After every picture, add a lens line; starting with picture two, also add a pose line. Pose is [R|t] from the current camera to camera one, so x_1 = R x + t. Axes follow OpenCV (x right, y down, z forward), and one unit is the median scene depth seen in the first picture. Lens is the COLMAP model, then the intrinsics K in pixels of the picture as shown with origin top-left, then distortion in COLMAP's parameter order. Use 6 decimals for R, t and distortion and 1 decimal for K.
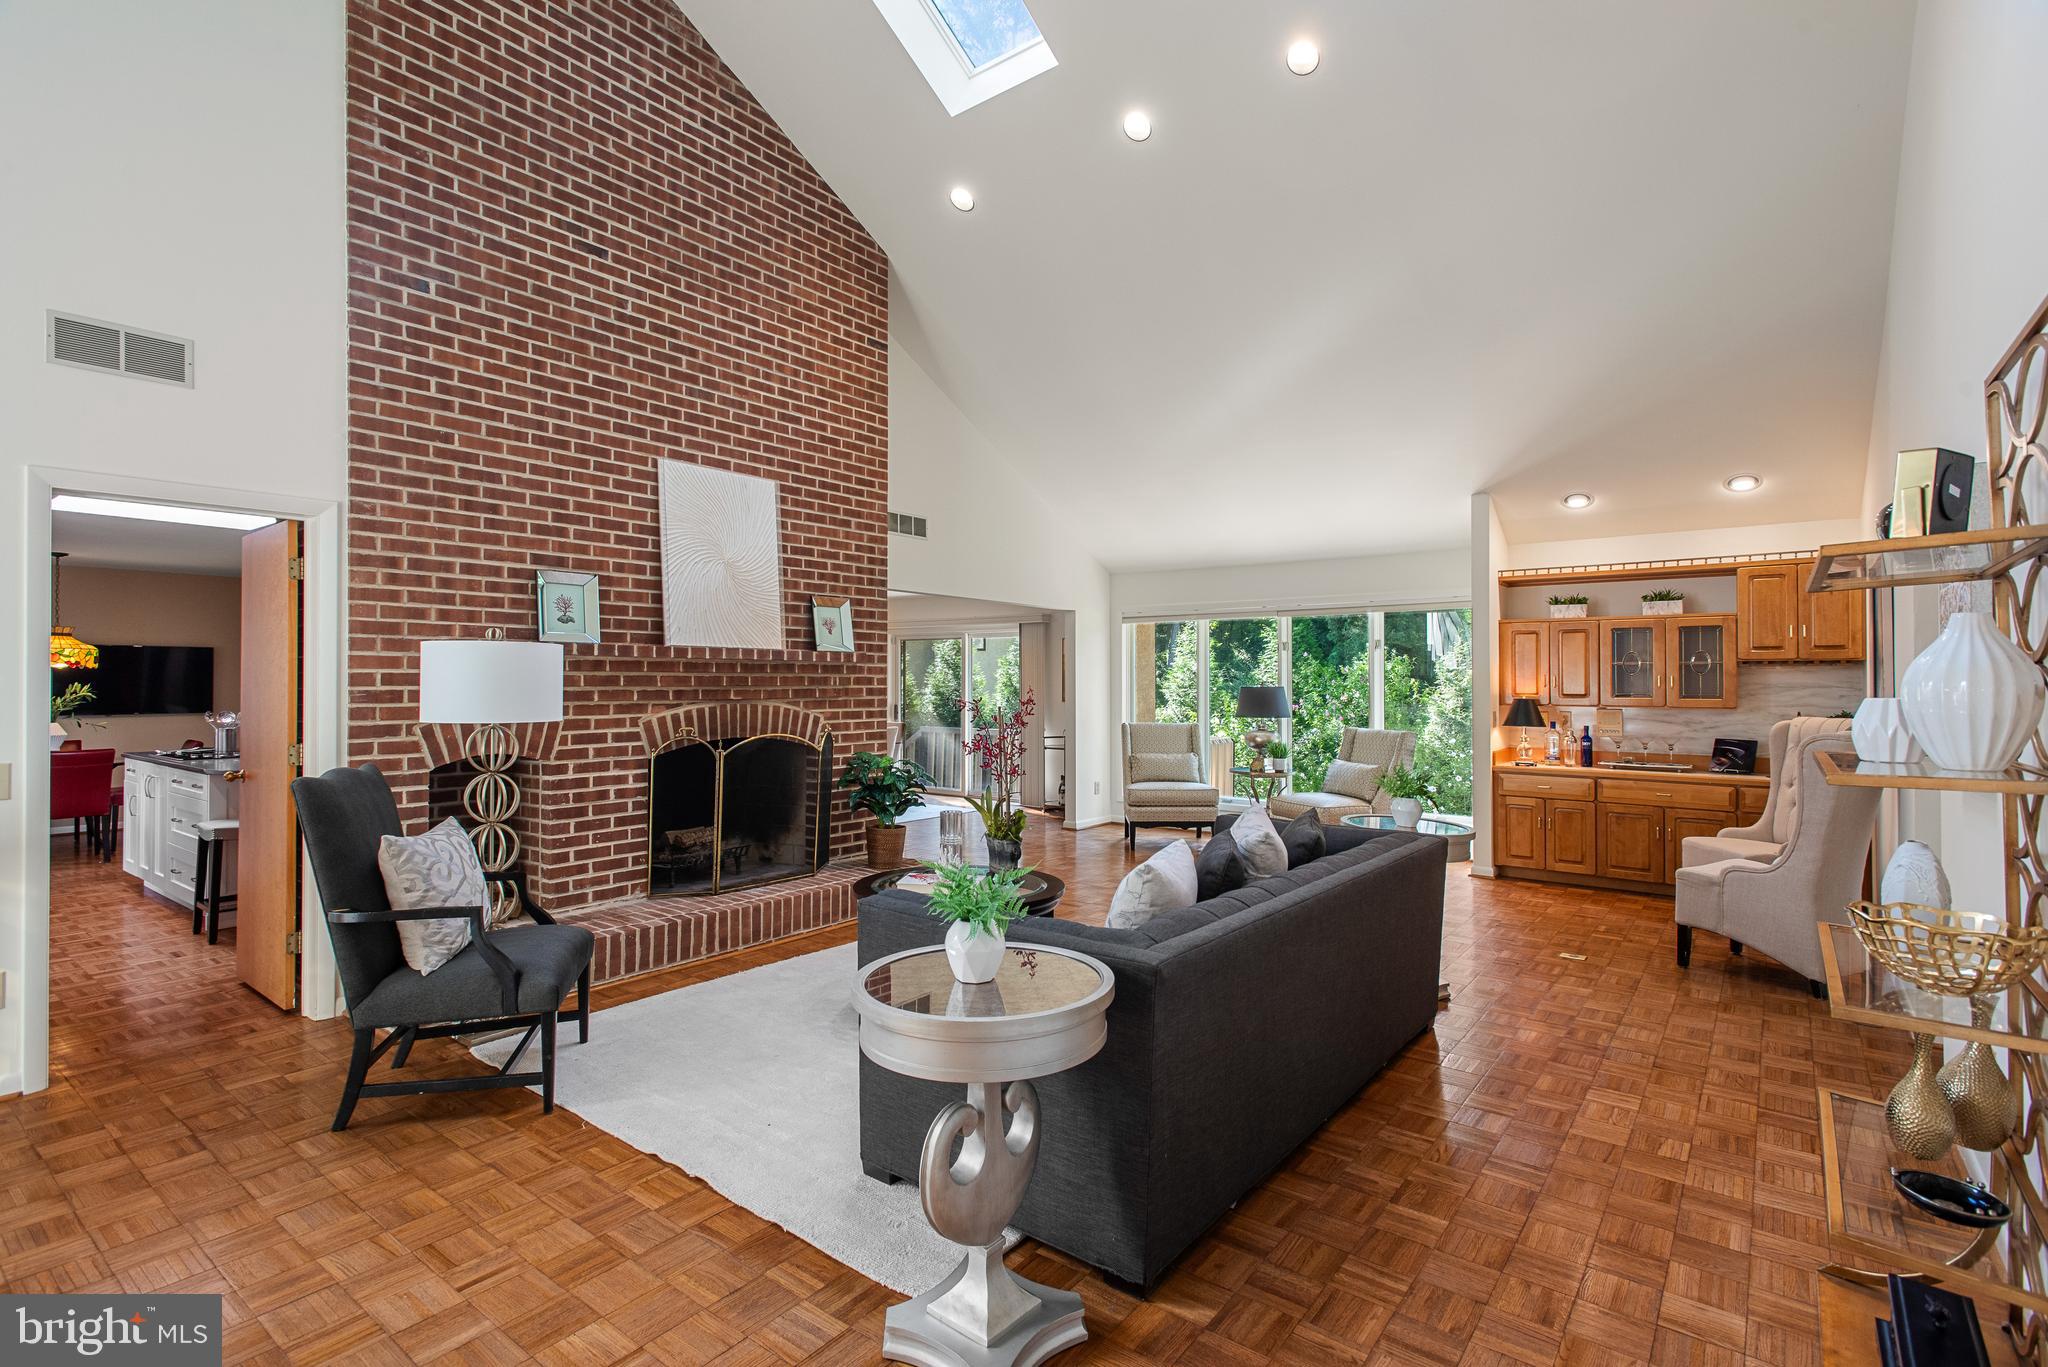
lens RADIAL K [[967.2, 0, 1025.5], [0, 967.2, 664.7], [0, 0, 1]] dist [0.016207, -0.001794]
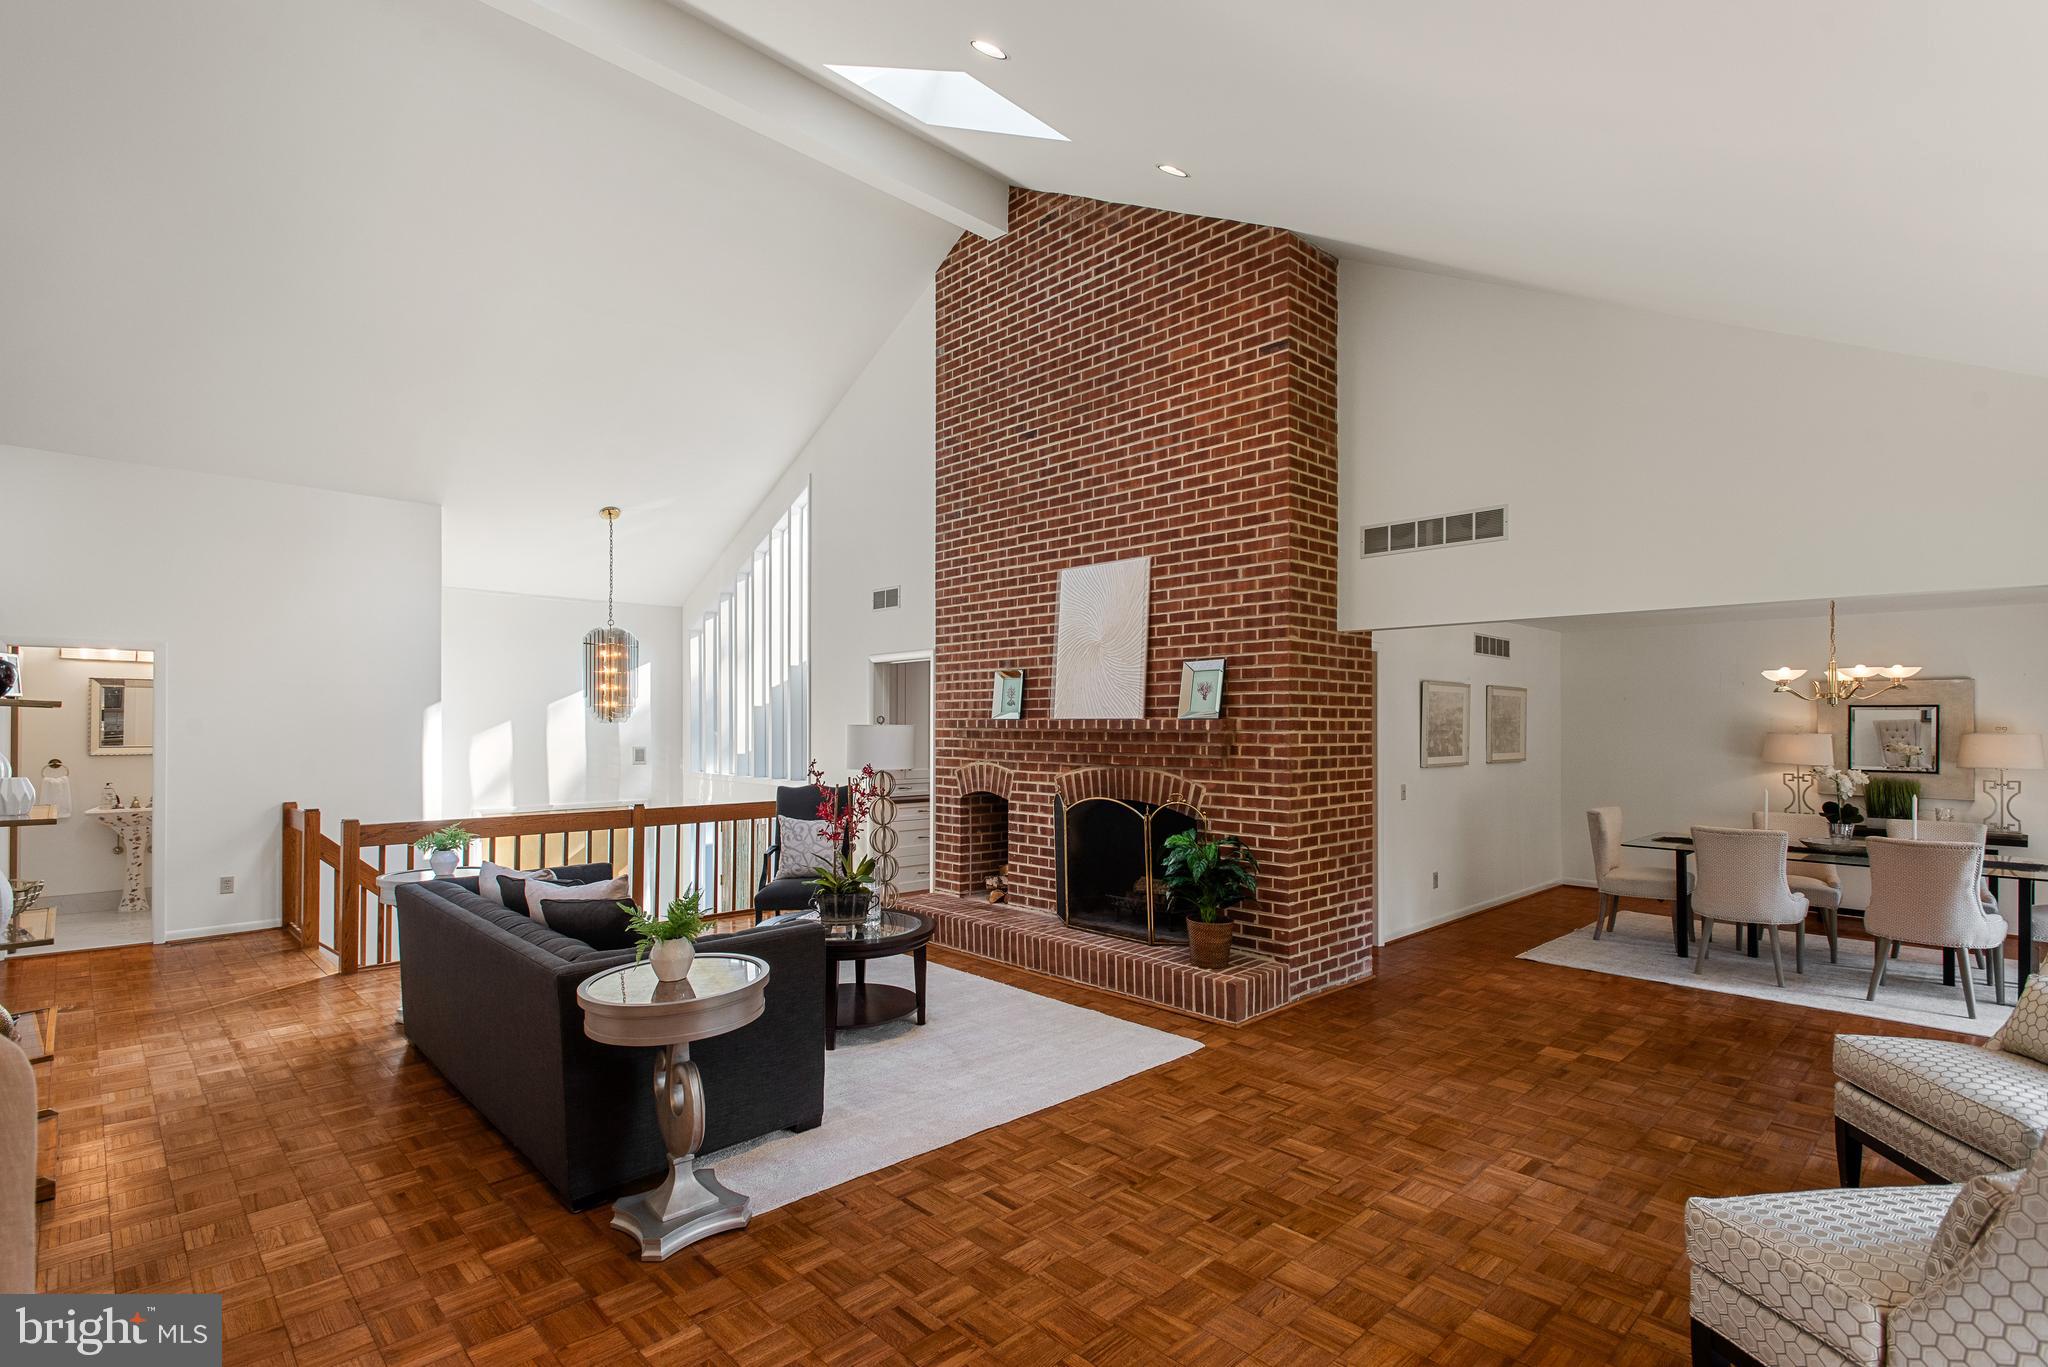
lens RADIAL K [[981.0, 0, 1011.2], [0, 981.0, 696.0], [0, 0, 1]] dist [0.014328, -0.000231]
pose [[-0.158169, -0.023404, -0.987135, 0.831828], [0.022201, 0.999382, -0.027252, -0.014876], [0.987162, -0.026226, -0.157552, 1.055119]]
